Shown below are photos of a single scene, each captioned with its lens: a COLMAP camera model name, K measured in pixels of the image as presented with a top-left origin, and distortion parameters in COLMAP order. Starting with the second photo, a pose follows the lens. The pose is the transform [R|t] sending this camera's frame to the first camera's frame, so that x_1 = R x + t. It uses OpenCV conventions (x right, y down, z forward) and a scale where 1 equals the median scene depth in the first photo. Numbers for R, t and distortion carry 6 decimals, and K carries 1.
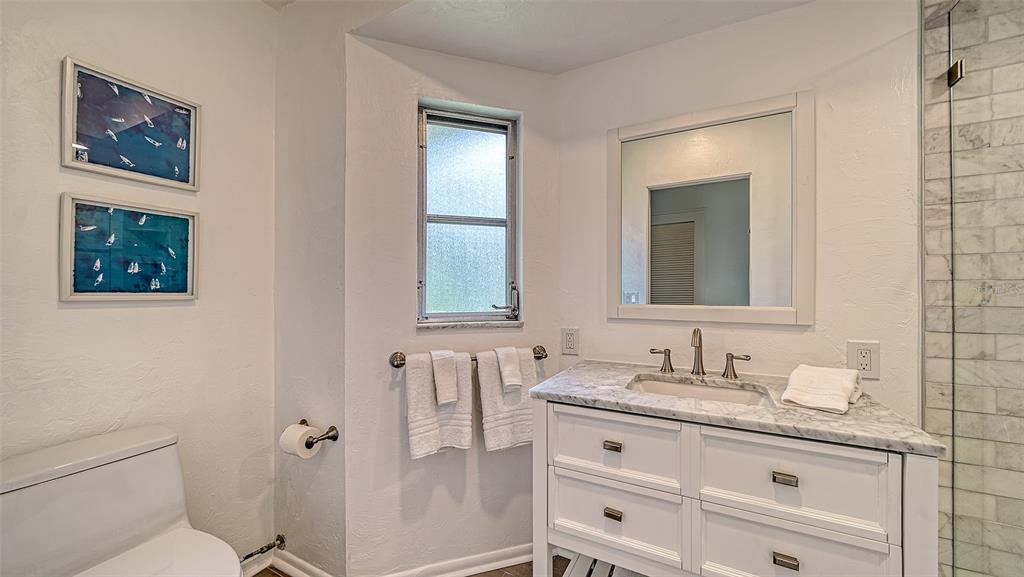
lens RADIAL K [[365.3, 0, 512.0], [0, 365.3, 288.5], [0, 0, 1]] dist [0.000078, -0.000057]
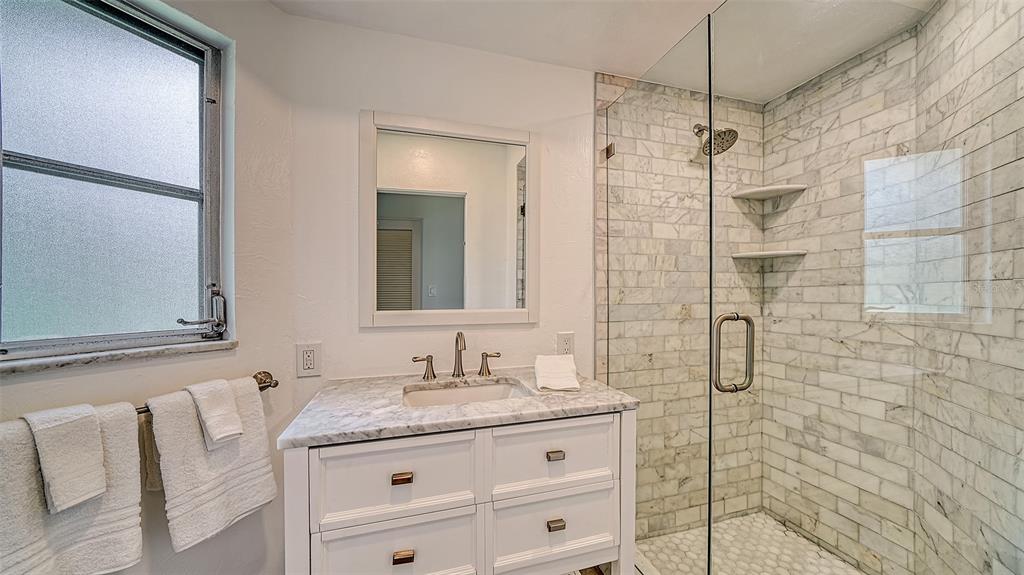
lens RADIAL K [[361.6, 0, 513.8], [0, 361.6, 295.4], [0, 0, 1]] dist [-0.008808, 0.003208]
pose [[0.712223, -0.005469, 0.701932, -0.093900], [0.002651, 0.999983, 0.005101, 0.001531], [-0.701949, -0.001772, 0.712225, 0.164802]]
